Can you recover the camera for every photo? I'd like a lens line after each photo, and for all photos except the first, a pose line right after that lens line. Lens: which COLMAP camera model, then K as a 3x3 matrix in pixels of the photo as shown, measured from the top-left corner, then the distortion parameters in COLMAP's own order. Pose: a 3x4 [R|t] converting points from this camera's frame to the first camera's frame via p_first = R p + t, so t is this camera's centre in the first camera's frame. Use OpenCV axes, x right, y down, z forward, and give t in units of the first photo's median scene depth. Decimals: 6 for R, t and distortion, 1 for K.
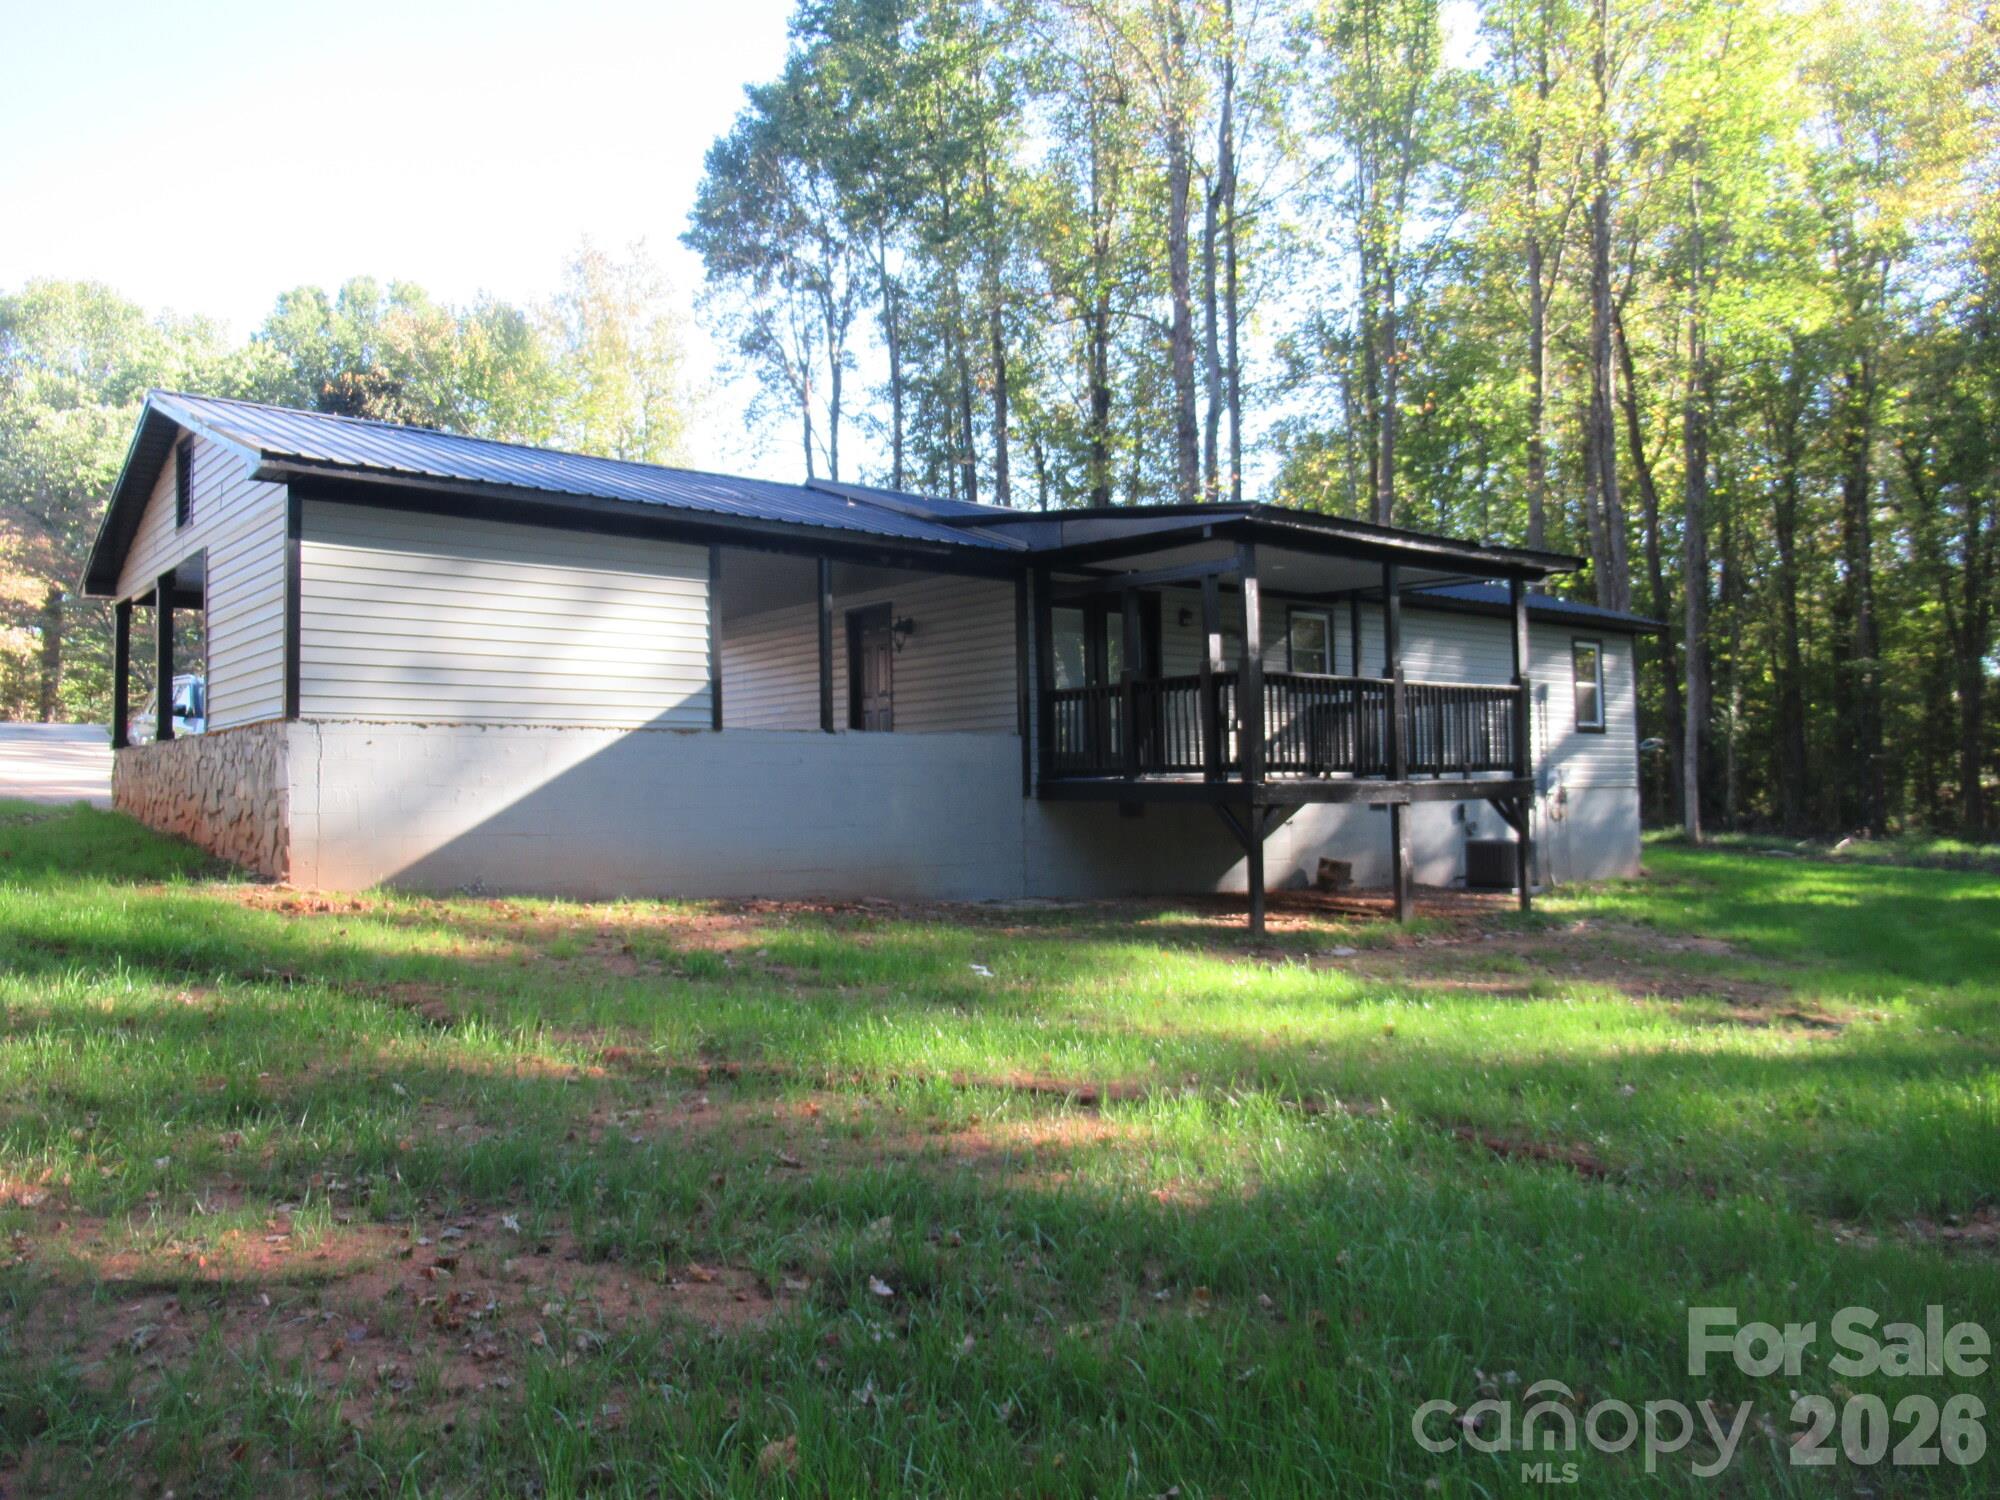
lens RADIAL K [[1493.6, 0, 1000.6], [0, 1493.6, 747.1], [0, 0, 1]] dist [-0.007072, 0.002718]
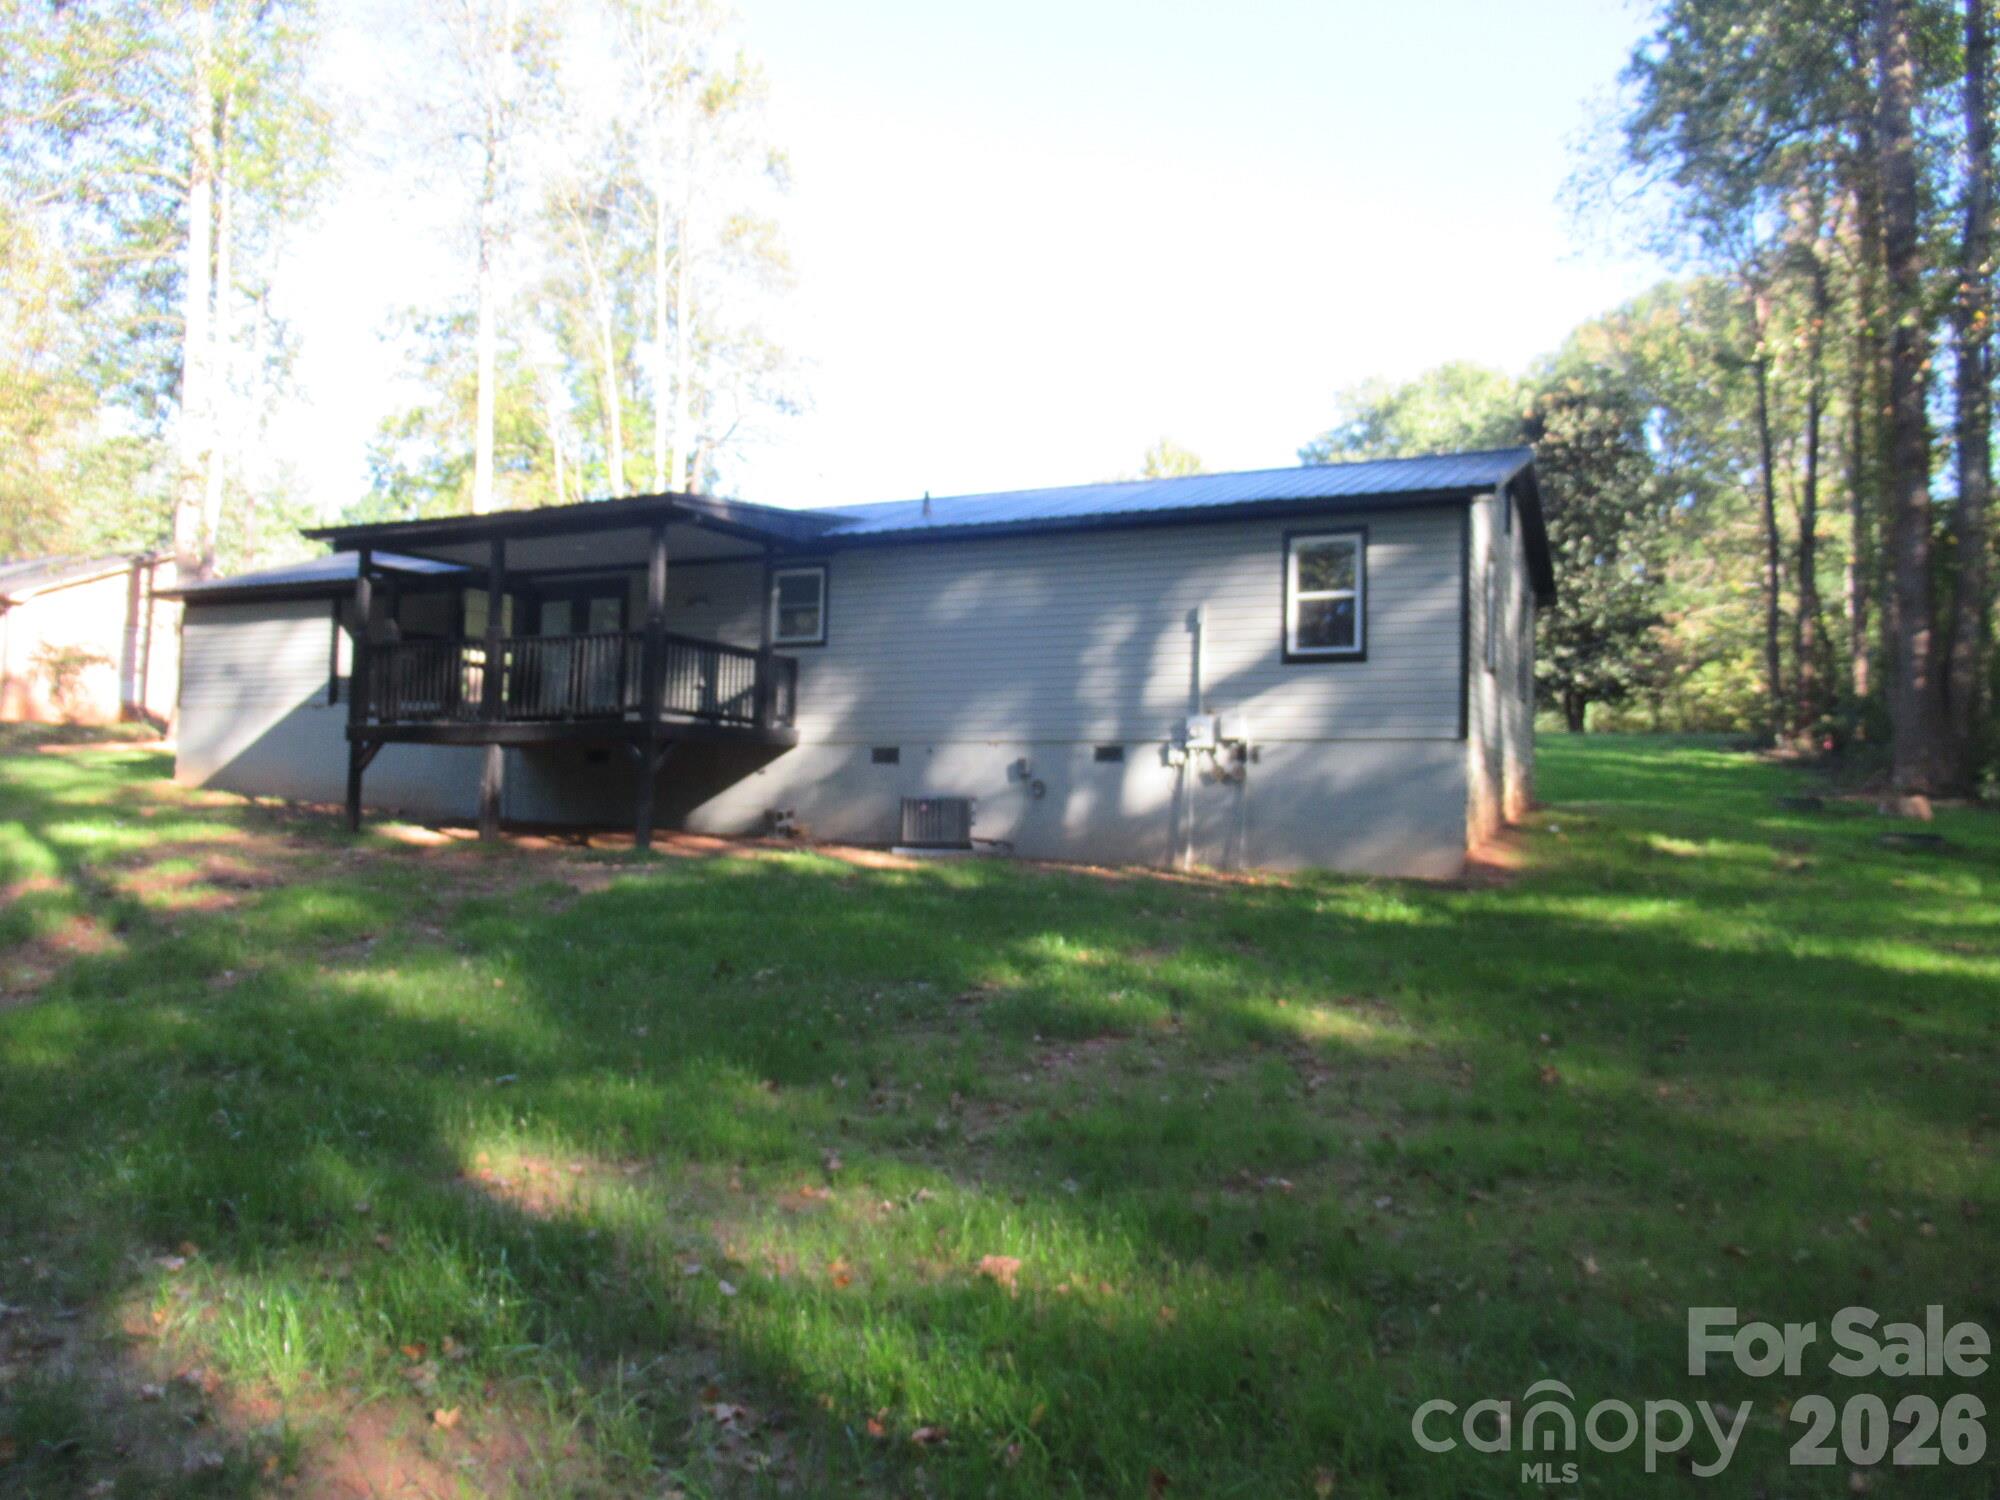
lens RADIAL K [[1493.6, 0, 1000.5], [0, 1493.6, 746.8], [0, 0, 1]] dist [-0.007072, 0.002718]
pose [[0.318436, -0.006807, -0.947920, 1.058622], [-0.007509, 0.999925, -0.009703, 0.040214], [0.947915, 0.010208, 0.318361, 0.658128]]
